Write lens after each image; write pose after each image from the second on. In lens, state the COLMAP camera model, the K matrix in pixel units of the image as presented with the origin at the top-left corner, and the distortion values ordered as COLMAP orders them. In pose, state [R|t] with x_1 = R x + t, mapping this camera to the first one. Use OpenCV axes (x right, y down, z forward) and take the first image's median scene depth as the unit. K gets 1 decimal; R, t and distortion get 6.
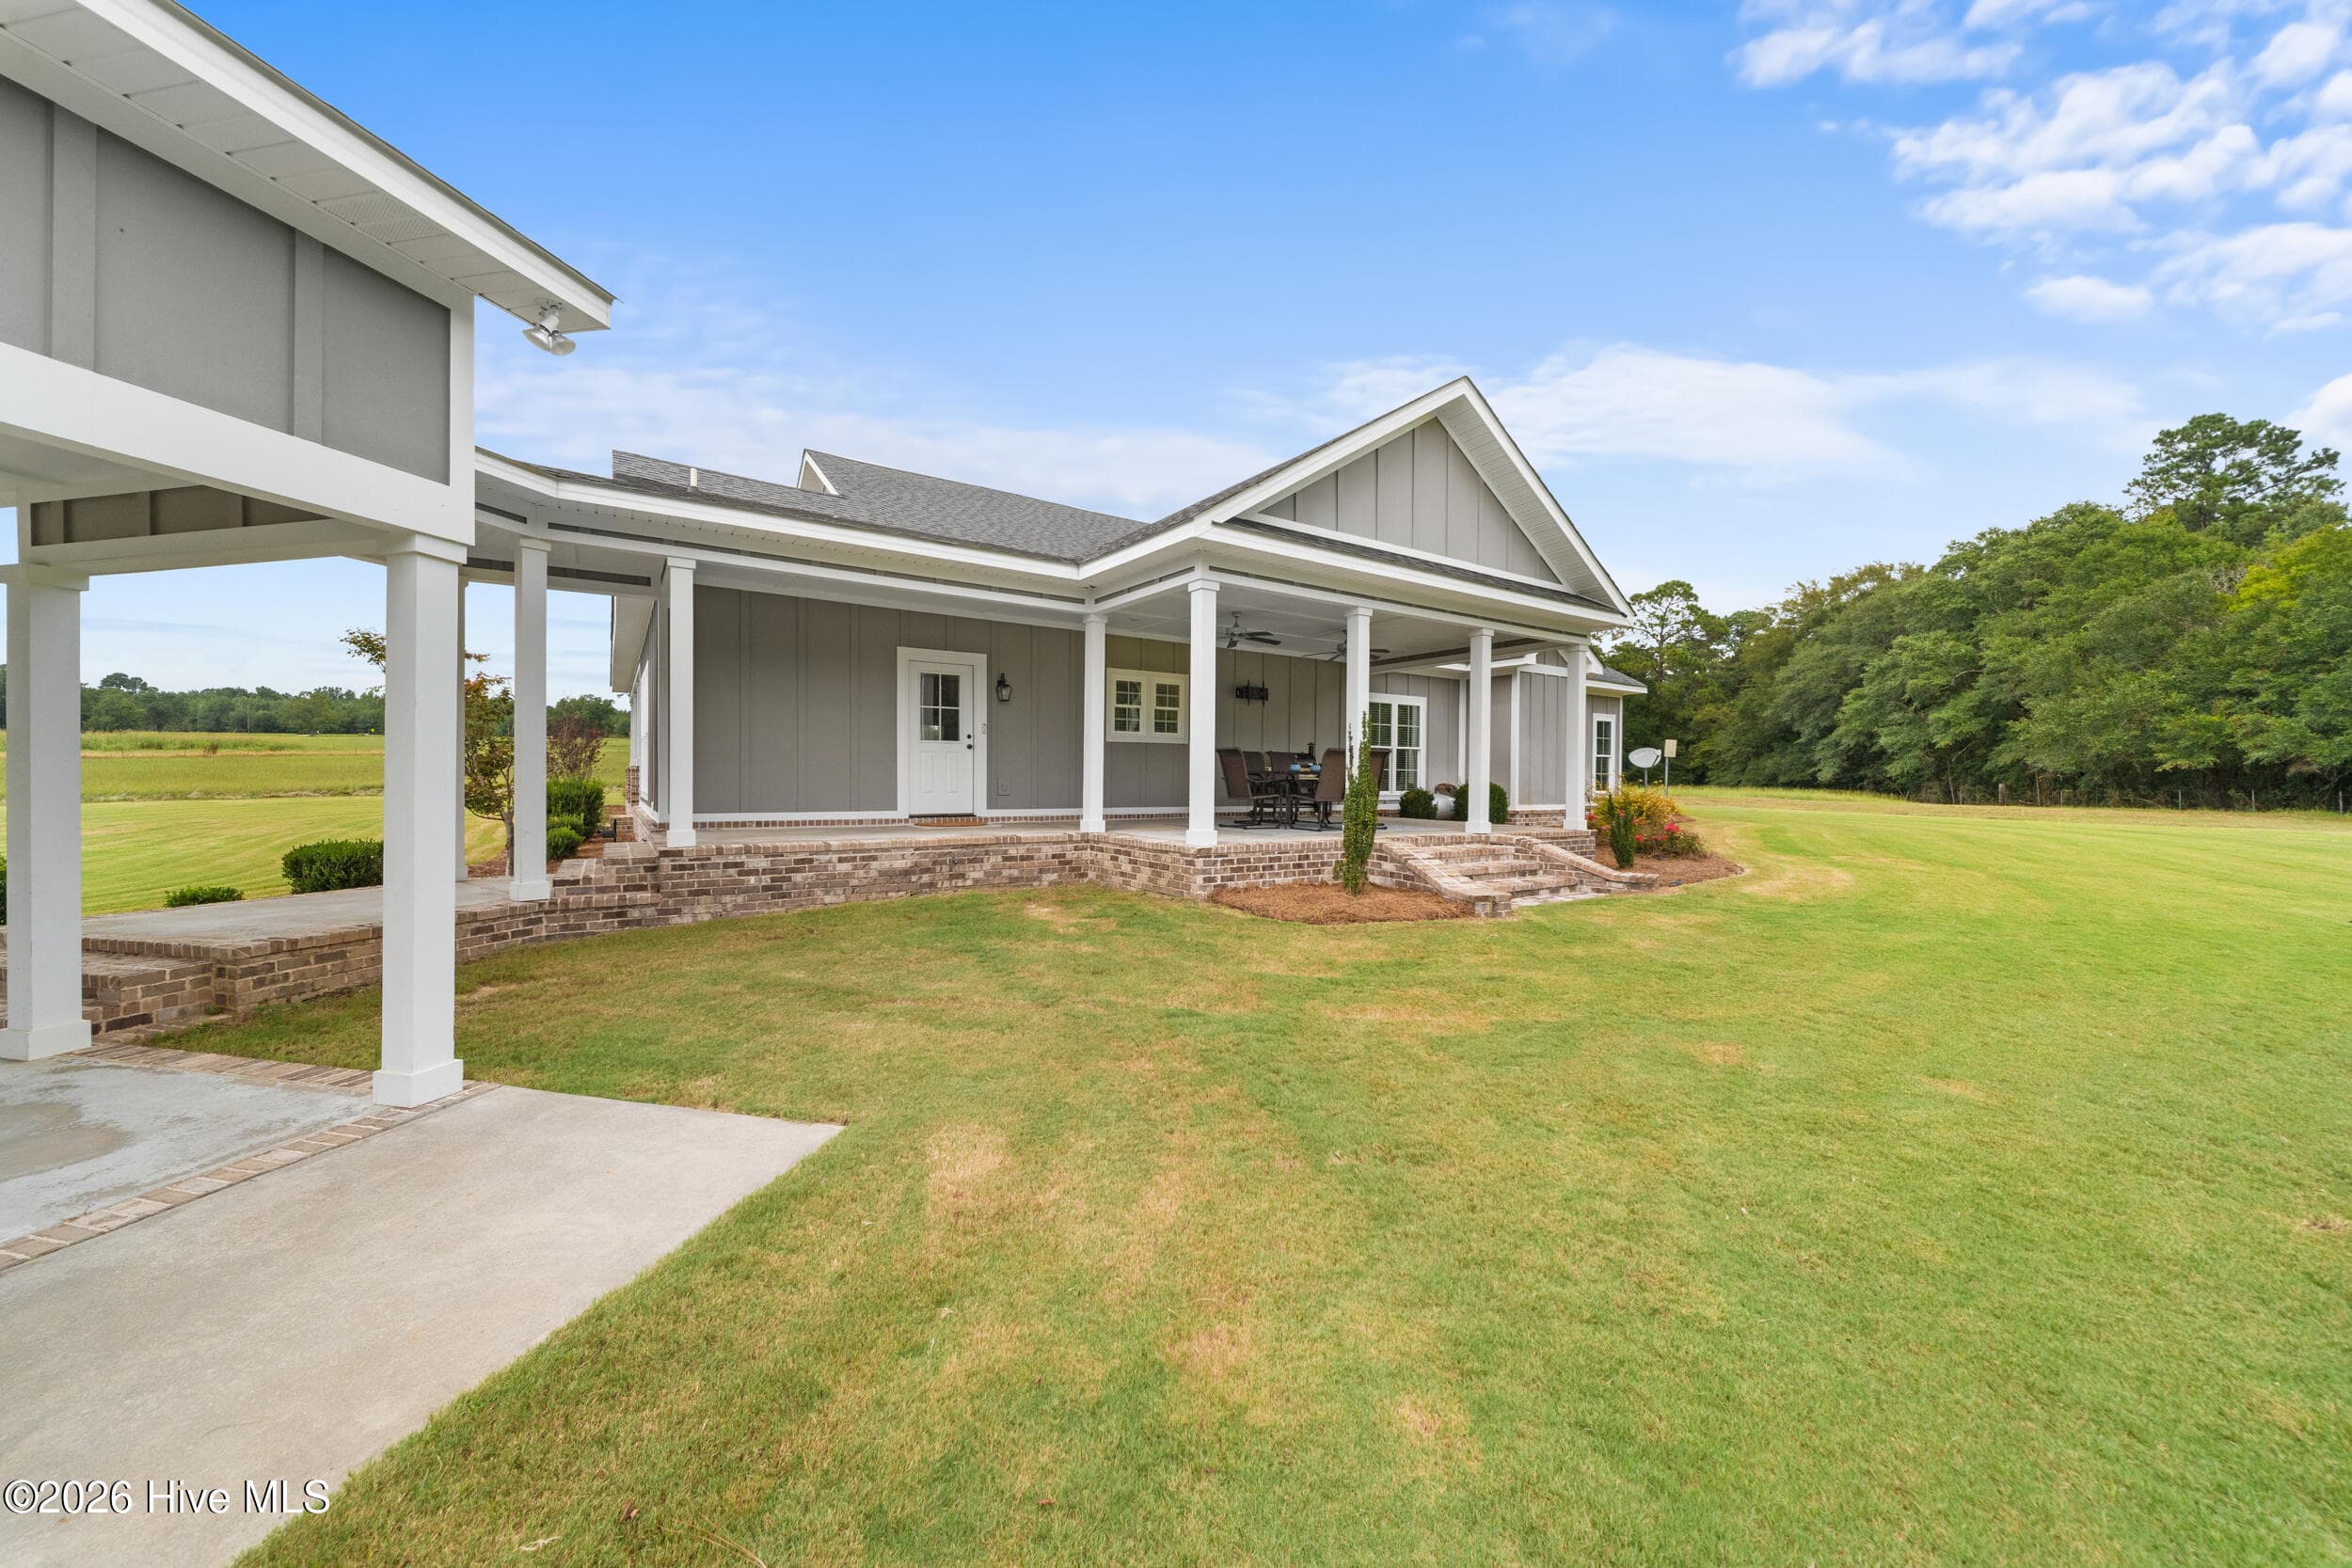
lens RADIAL K [[833.0, 0, 1165.6], [0, 833.0, 789.8], [0, 0, 1]] dist [0.000521, -0.003044]
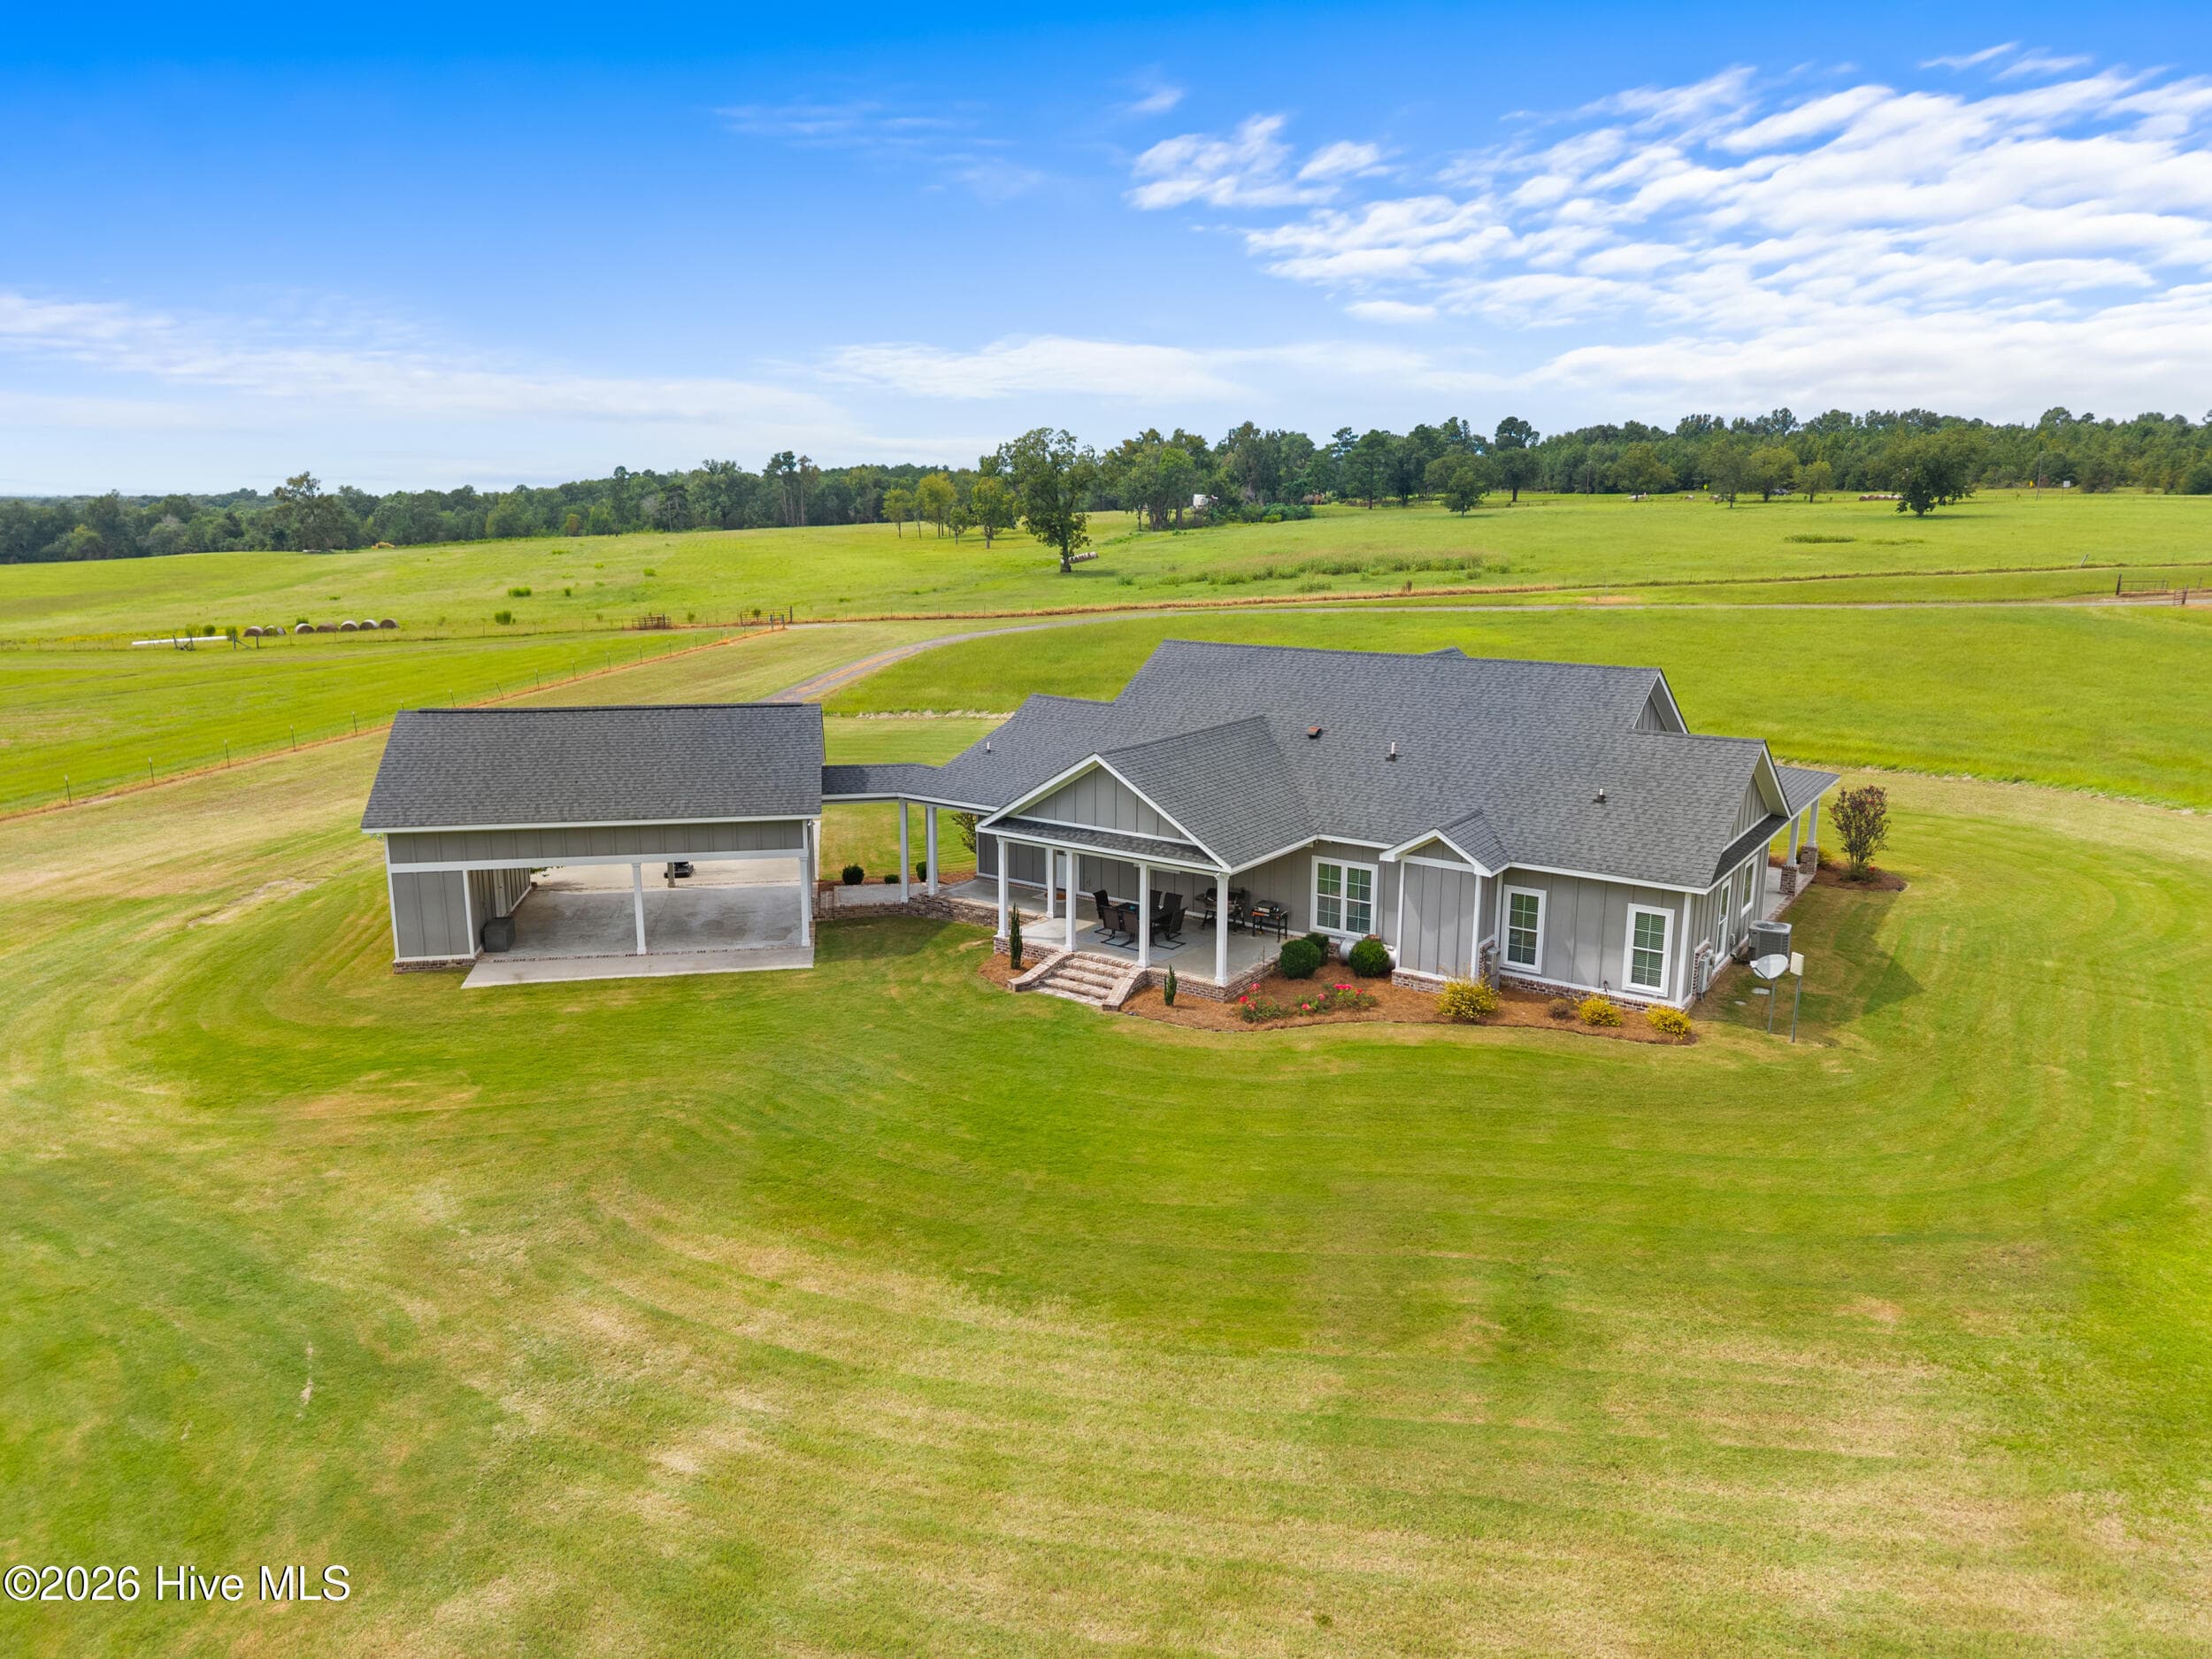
lens RADIAL K [[1482.4, 0, 1112.0], [0, 1482.4, 797.8], [0, 0, 1]] dist [0.038059, -0.041257]
pose [[0.379944, 0.172910, -0.908705, 3.145676], [-0.016416, 0.983479, 0.180275, -0.874875], [0.924864, -0.053577, 0.376505, -0.312676]]
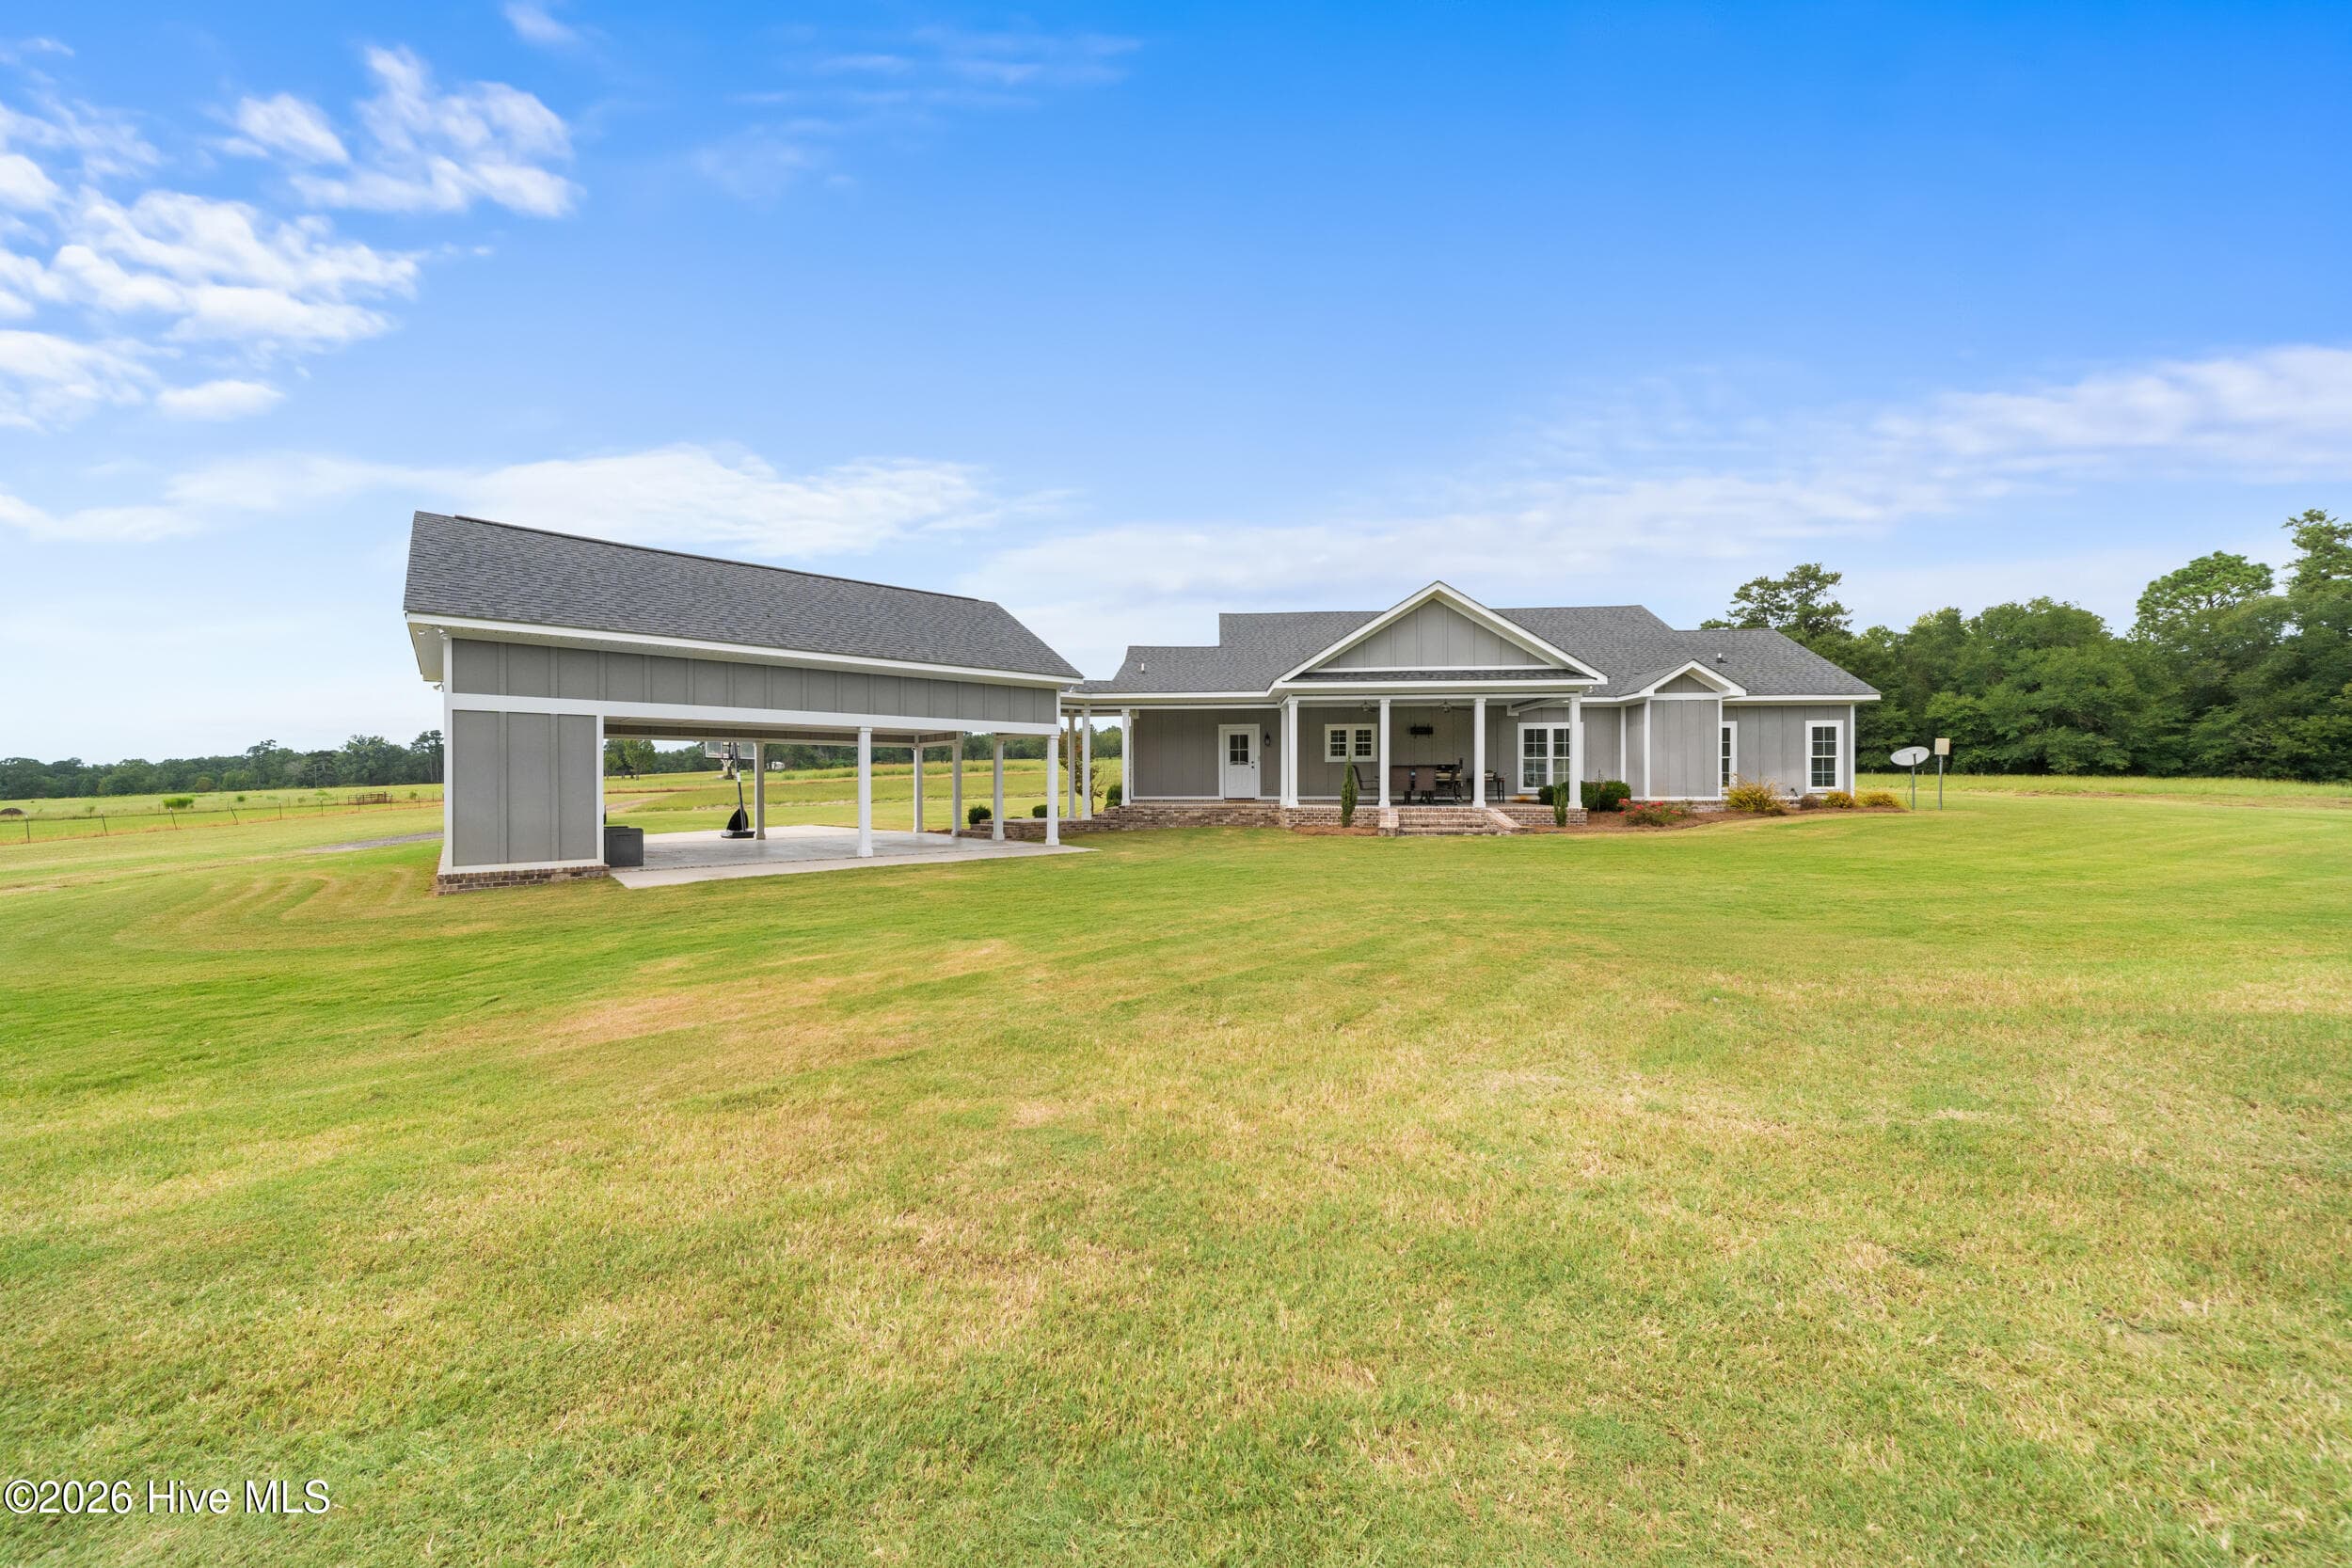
lens RADIAL K [[825.9, 0, 1168.6], [0, 825.9, 774.5], [0, 0, 1]] dist [-0.001075, 0.000076]
pose [[0.798585, -0.018486, -0.601598, 0.872910], [0.001463, 0.999585, -0.028773, 0.028872], [0.601880, 0.022097, 0.798281, -0.837527]]
